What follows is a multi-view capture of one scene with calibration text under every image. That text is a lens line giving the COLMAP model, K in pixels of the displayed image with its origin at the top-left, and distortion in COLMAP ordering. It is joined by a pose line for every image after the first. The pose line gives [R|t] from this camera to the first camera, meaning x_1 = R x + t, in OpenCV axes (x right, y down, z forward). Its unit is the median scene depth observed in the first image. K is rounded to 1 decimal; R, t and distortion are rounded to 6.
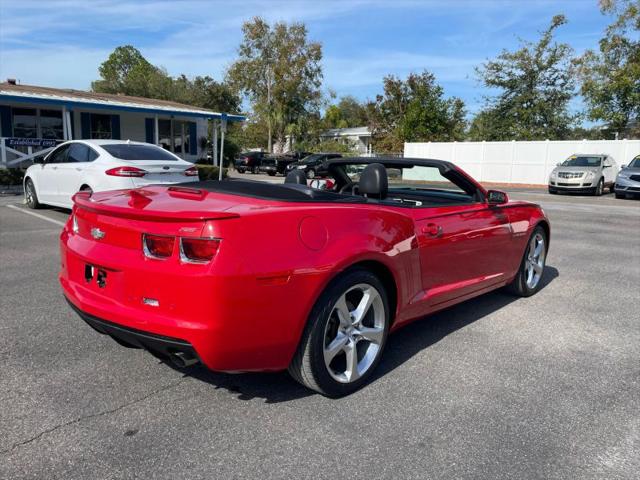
lens RADIAL K [[480.7, 0, 320.0], [0, 480.7, 240.0], [0, 0, 1]] dist [0.067771, -0.095300]
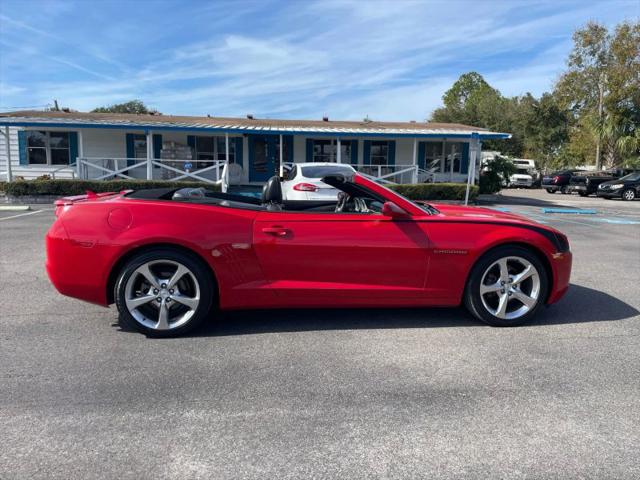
lens RADIAL K [[480.7, 0, 320.0], [0, 480.7, 240.0], [0, 0, 1]] dist [0.067771, -0.095300]
pose [[0.773338, 0.075314, -0.629504, 0.089436], [-0.101367, 0.994834, -0.005507, -0.000295], [0.625838, 0.068070, 0.776977, 0.012627]]
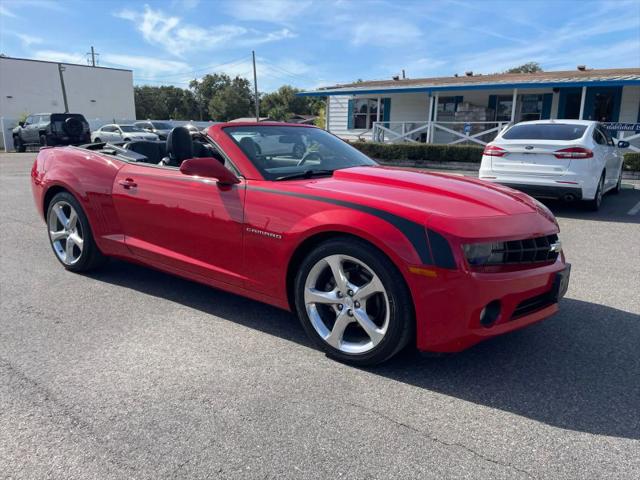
lens RADIAL K [[480.7, 0, 320.0], [0, 480.7, 240.0], [0, 0, 1]] dist [0.067771, -0.095300]
pose [[0.123283, 0.195177, -0.972989, 0.118886], [-0.181084, 0.968431, 0.171318, -0.014268], [0.975710, 0.155072, 0.154735, 0.108247]]
